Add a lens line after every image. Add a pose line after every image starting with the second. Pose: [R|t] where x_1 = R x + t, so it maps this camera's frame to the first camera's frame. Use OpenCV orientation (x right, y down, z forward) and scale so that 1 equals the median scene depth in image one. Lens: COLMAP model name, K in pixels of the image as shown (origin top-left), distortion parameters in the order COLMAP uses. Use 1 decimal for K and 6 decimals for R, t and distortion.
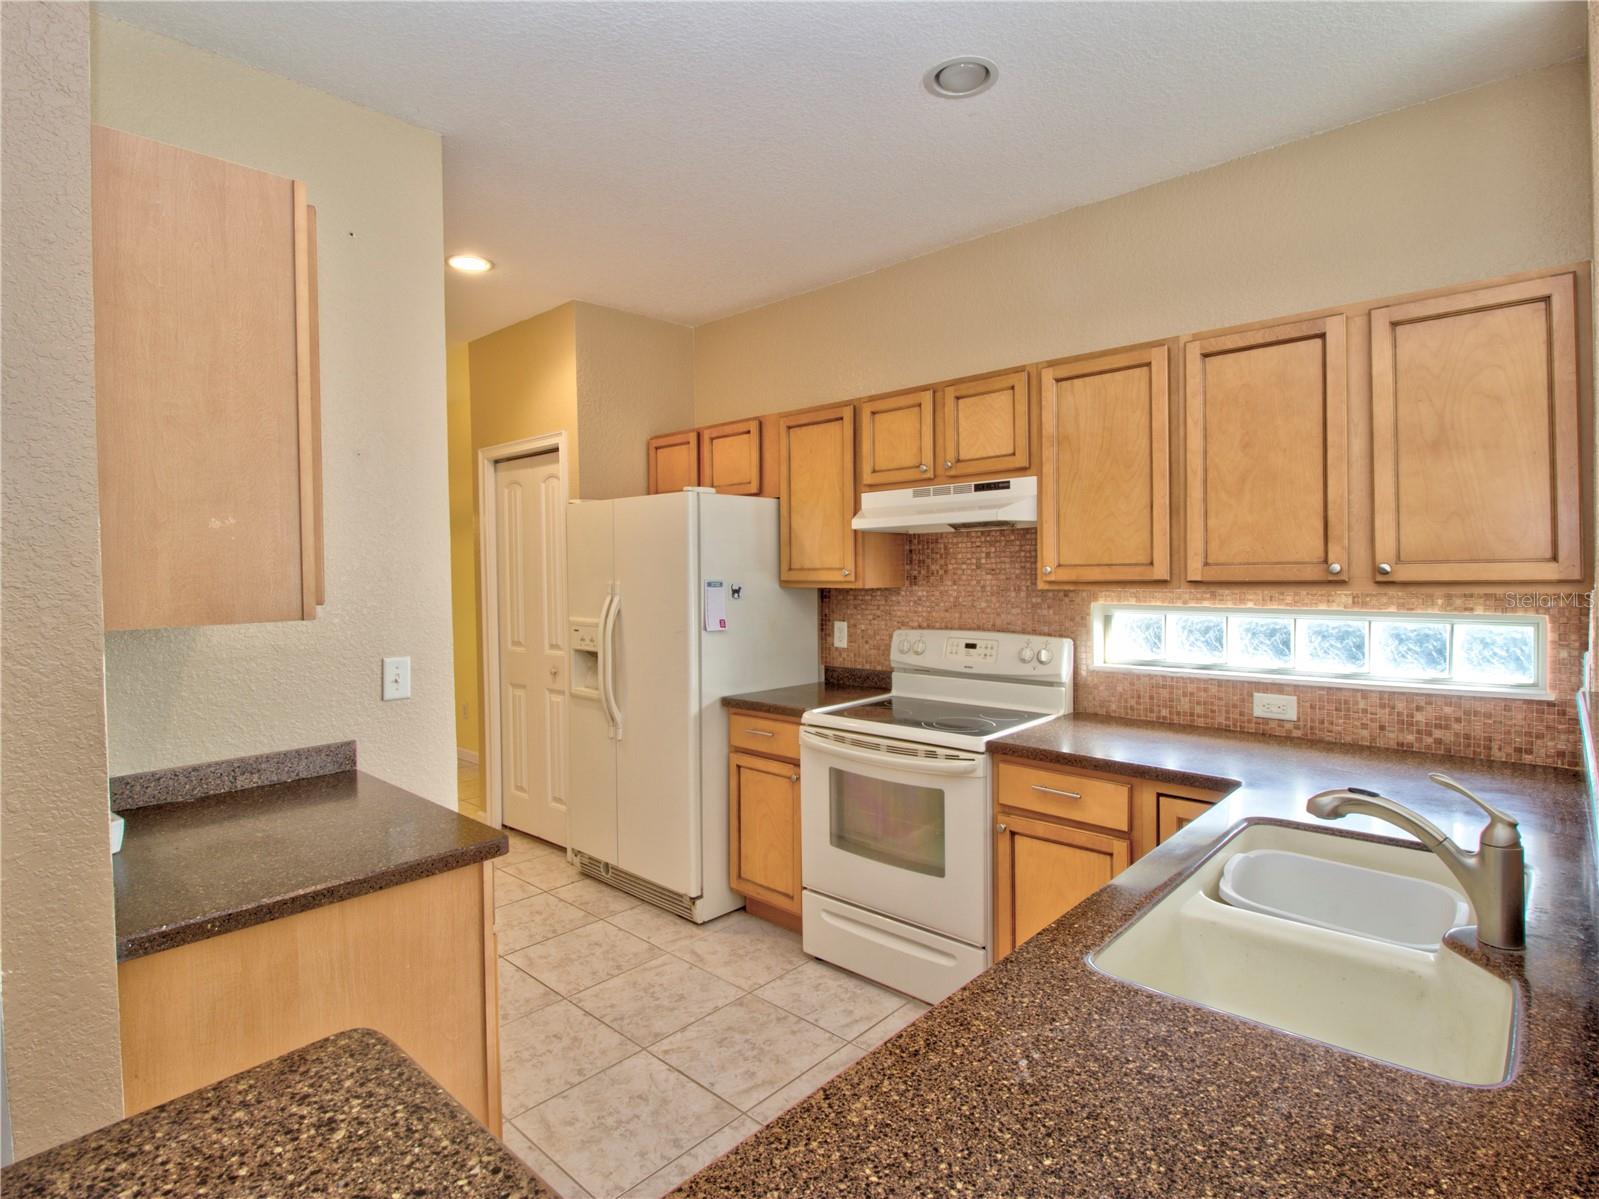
lens RADIAL K [[858.7, 0, 798.1], [0, 858.7, 595.8], [0, 0, 1]] dist [-0.025196, -0.001469]
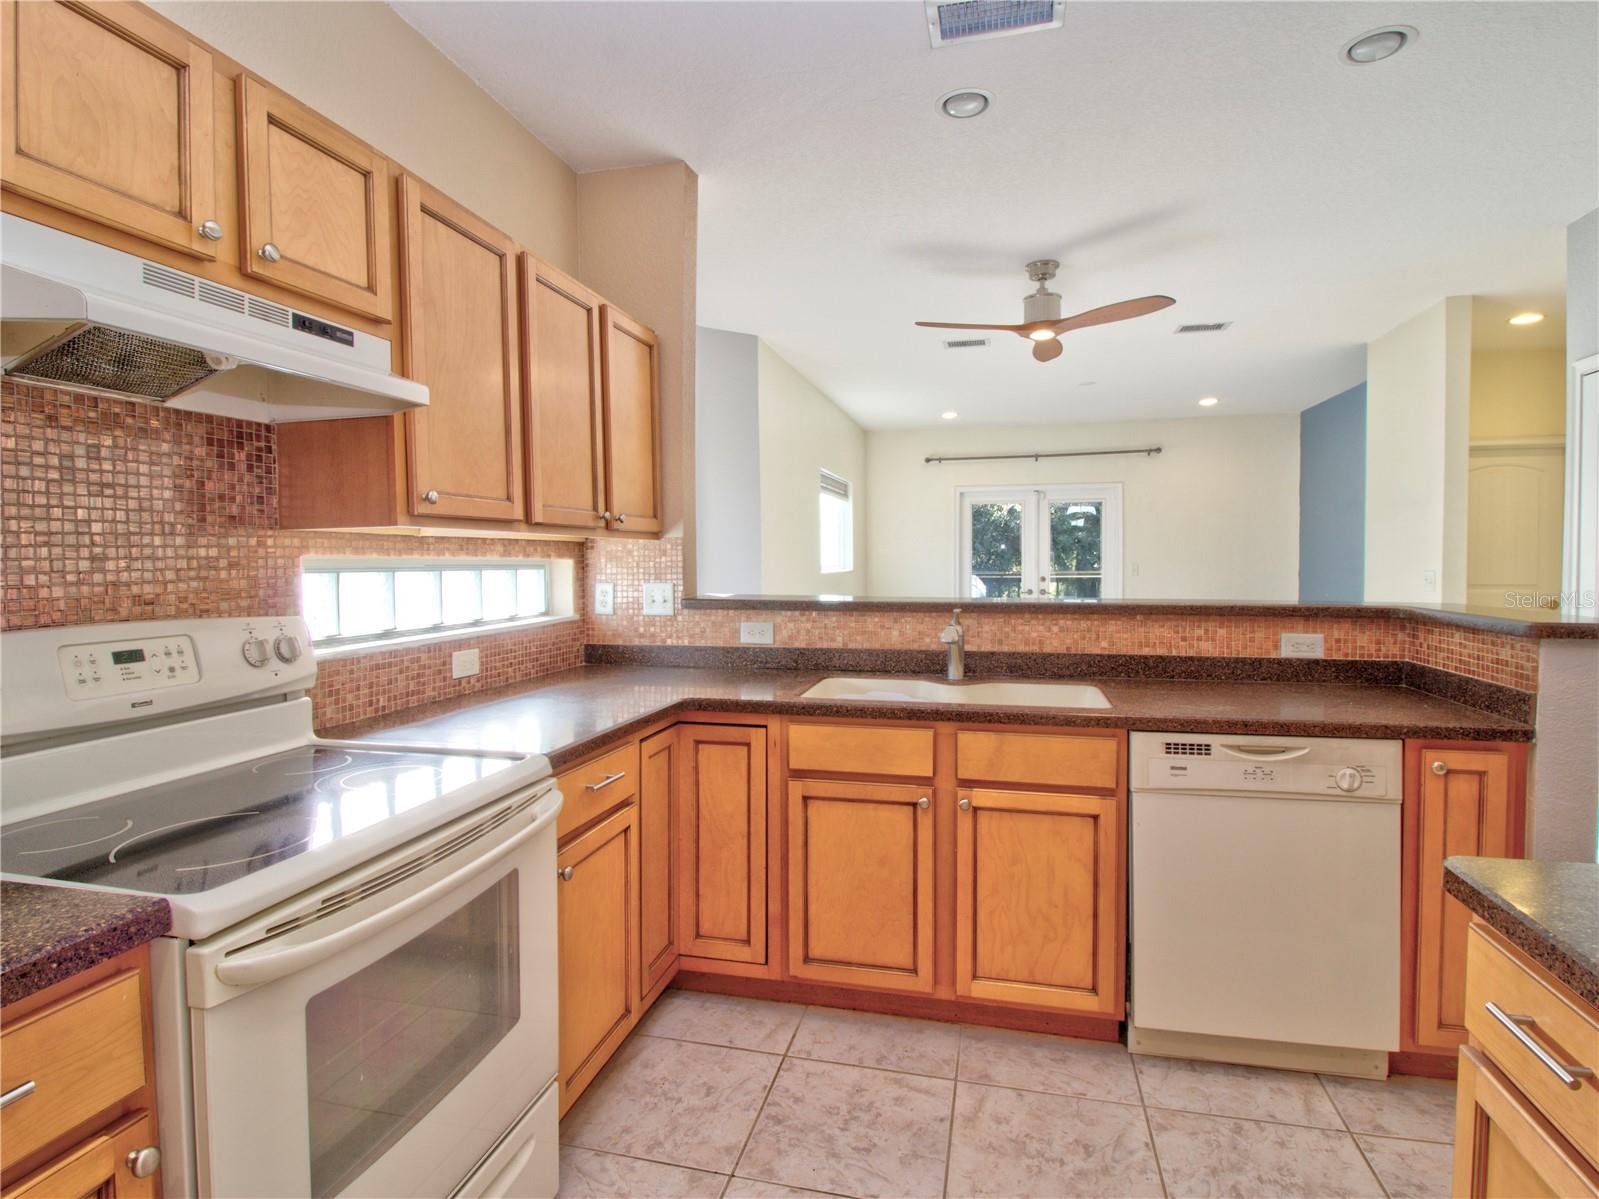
lens RADIAL K [[858.7, 0, 795.9], [0, 858.7, 594.7], [0, 0, 1]] dist [-0.025196, -0.001469]
pose [[-0.509098, -0.020172, 0.860472, -0.389439], [0.040296, 0.998071, 0.047239, 0.023245], [-0.859765, 0.058722, -0.507303, 1.054599]]
